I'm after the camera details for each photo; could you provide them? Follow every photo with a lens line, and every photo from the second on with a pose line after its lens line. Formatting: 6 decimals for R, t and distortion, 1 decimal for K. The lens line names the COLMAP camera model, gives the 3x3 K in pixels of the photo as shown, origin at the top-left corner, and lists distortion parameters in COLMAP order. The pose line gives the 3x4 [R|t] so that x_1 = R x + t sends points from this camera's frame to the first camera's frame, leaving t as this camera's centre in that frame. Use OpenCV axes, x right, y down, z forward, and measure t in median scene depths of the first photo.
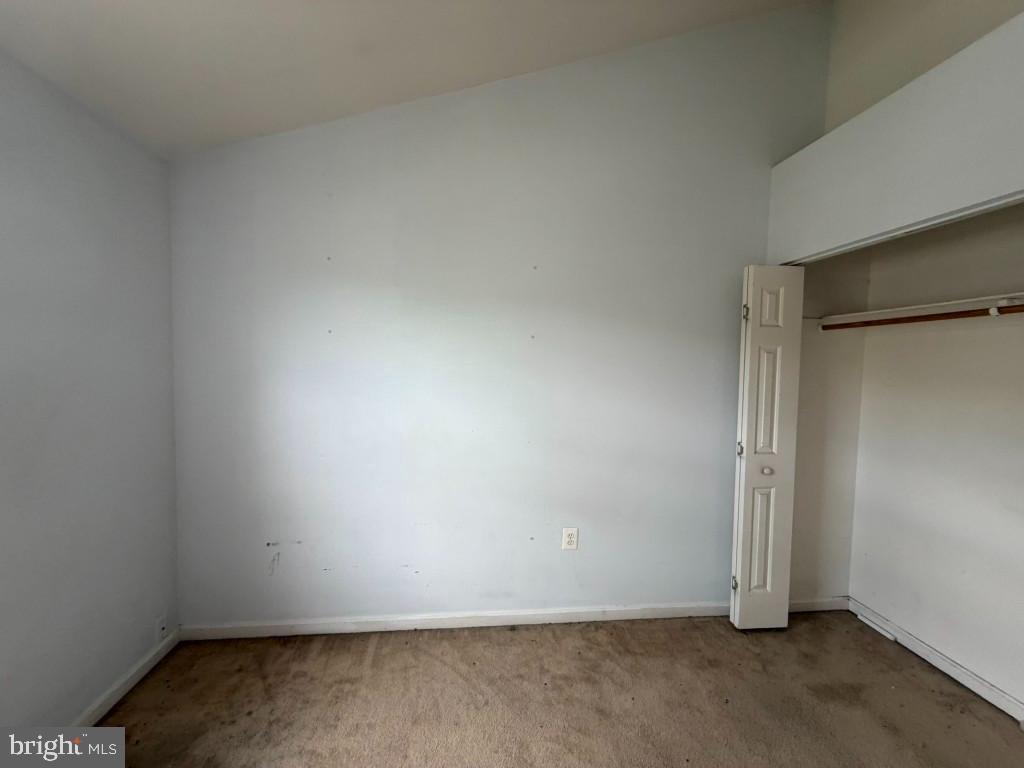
lens RADIAL K [[410.8, 0, 514.5], [0, 410.8, 381.7], [0, 0, 1]] dist [0.000596, 0.000532]
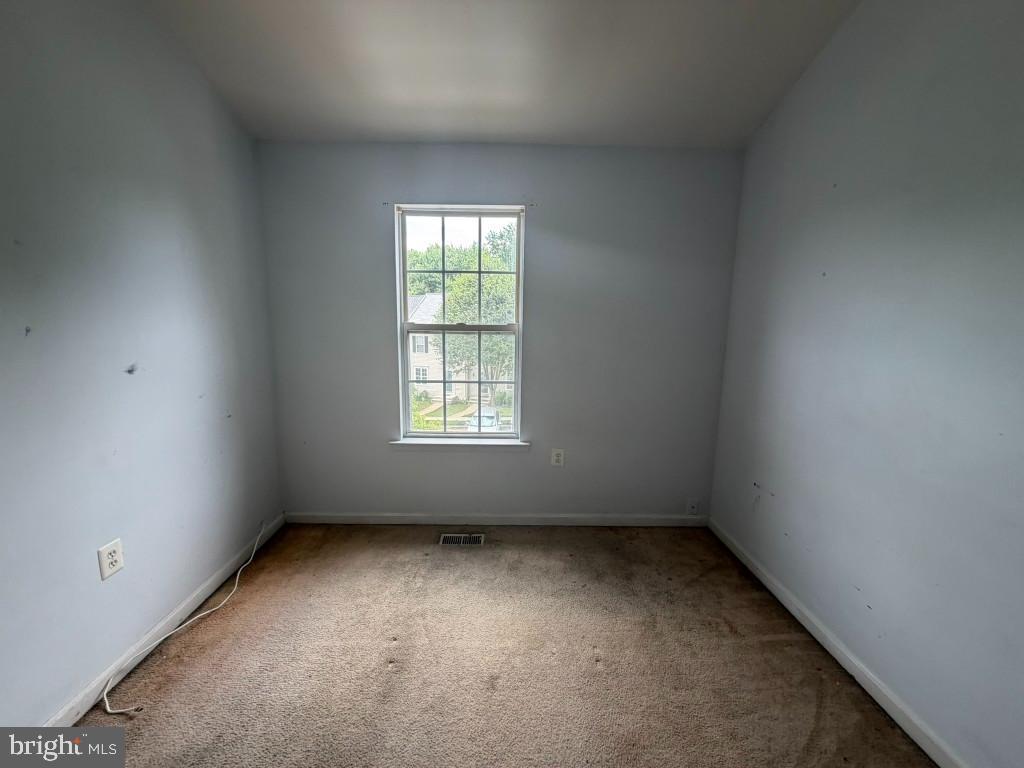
lens RADIAL K [[410.8, 0, 504.8], [0, 410.8, 383.2], [0, 0, 1]] dist [0.000596, 0.000532]
pose [[-0.102711, 0.139806, -0.984837, 0.523338], [-0.059269, 0.987454, 0.146359, 0.017259], [0.992944, 0.073403, -0.093137, 0.458335]]
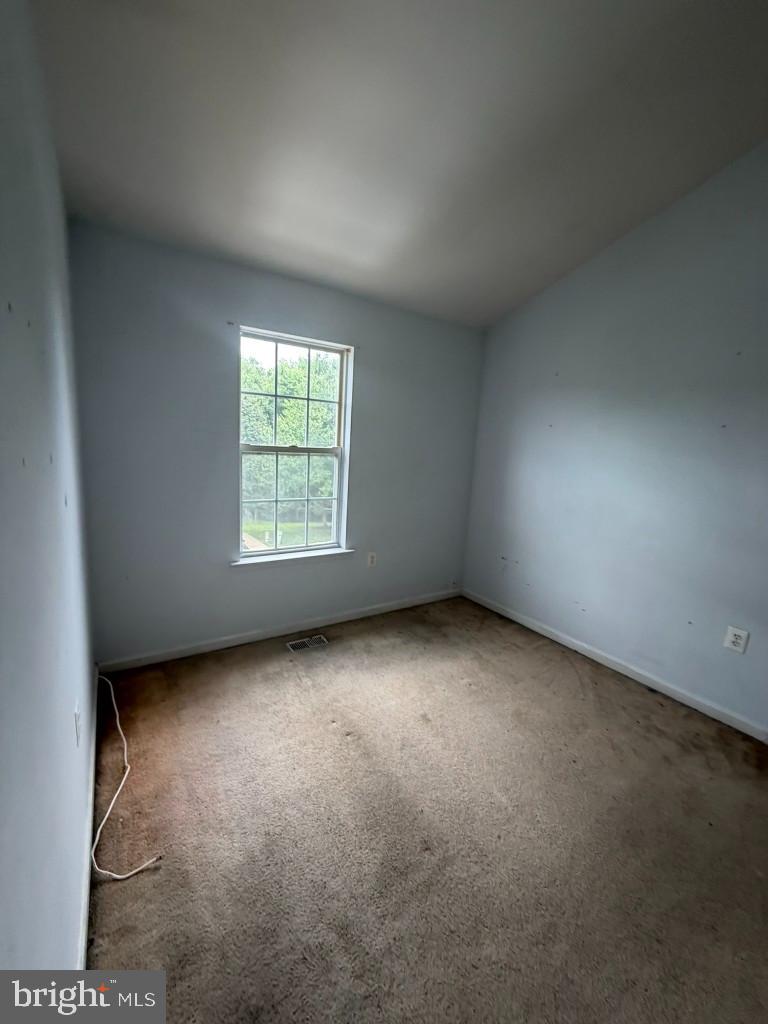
lens RADIAL K [[410.8, 0, 384.5], [0, 410.8, 512.6], [0, 0, 1]] dist [0.000596, 0.000532]
pose [[0.457789, 0.159728, -0.874595, 0.630210], [-0.086371, 0.987066, 0.135059, 0.037779], [0.884855, 0.013711, 0.465664, -0.194800]]
